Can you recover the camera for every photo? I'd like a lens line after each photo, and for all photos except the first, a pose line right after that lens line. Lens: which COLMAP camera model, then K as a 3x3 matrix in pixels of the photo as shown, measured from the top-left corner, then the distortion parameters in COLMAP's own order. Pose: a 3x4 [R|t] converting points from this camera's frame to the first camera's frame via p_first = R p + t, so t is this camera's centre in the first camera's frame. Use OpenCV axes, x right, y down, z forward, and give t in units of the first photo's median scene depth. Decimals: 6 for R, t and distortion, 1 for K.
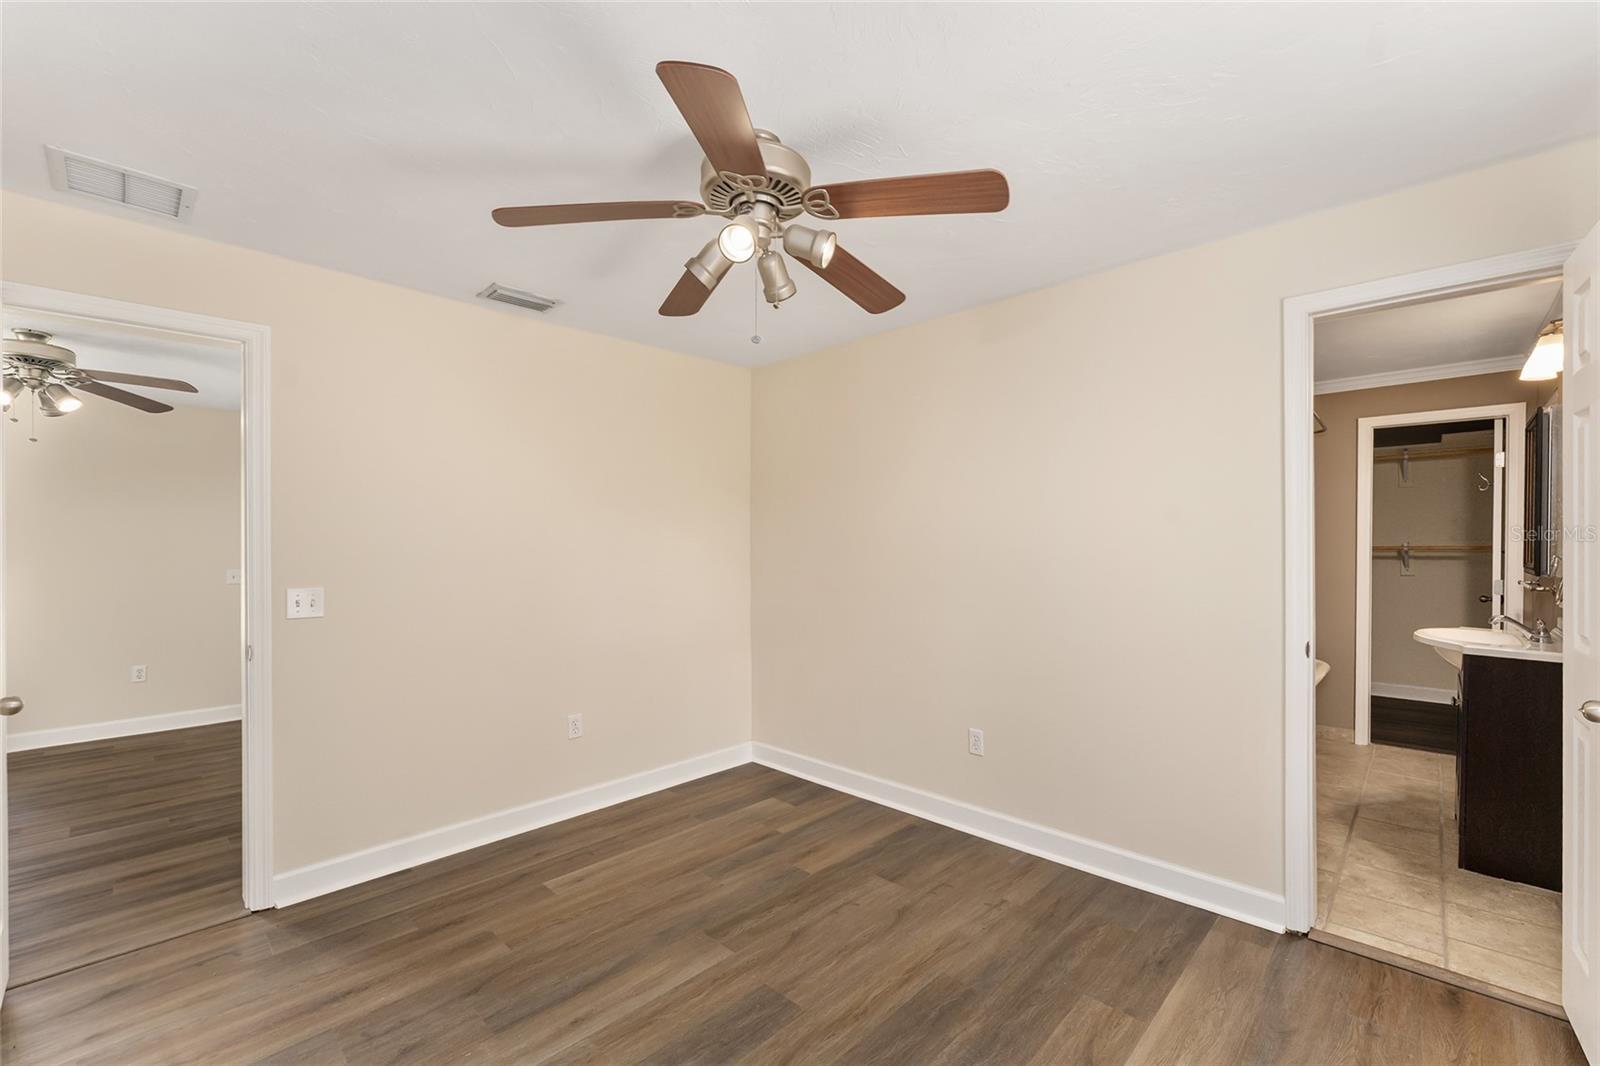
lens RADIAL K [[658.9, 0, 800.0], [0, 658.9, 533.0], [0, 0, 1]] dist [0.000355, 0.000012]
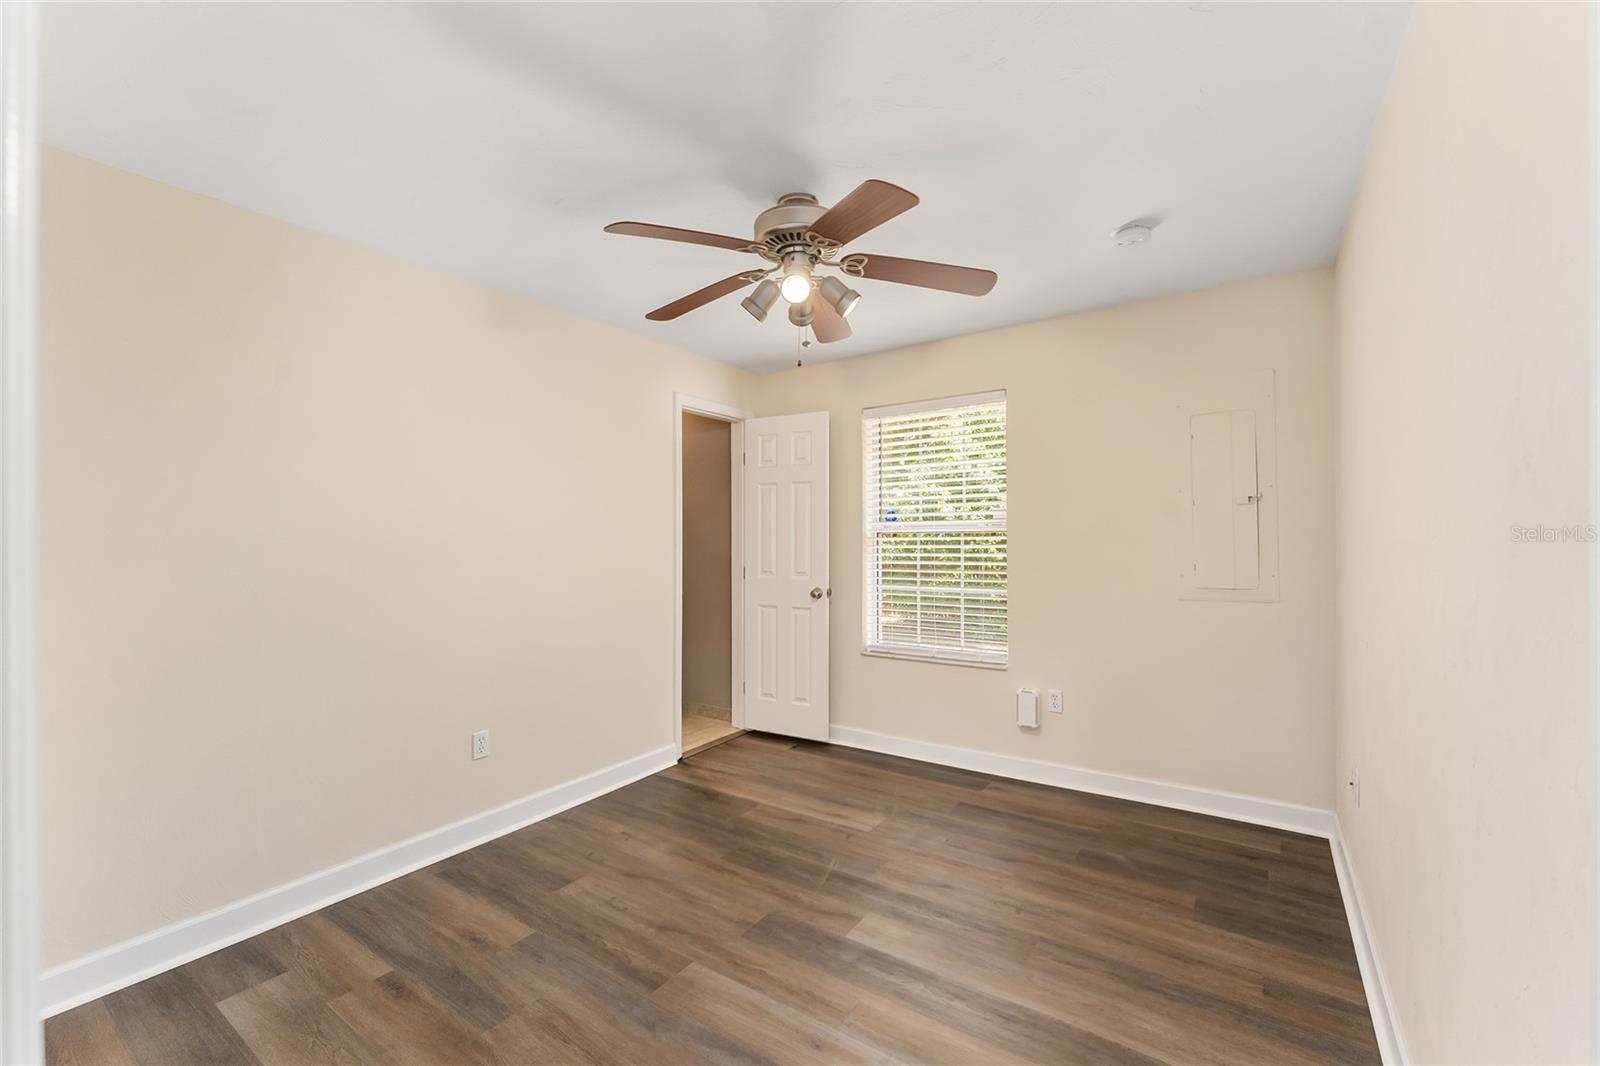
lens RADIAL K [[651.7, 0, 800.9], [0, 651.7, 525.4], [0, 0, 1]] dist [0.000139, -0.000513]
pose [[-0.145612, 0.019966, 0.989140, -0.911229], [-0.011489, 0.999695, -0.021870, 0.014641], [-0.989275, -0.014549, -0.145338, 0.837473]]
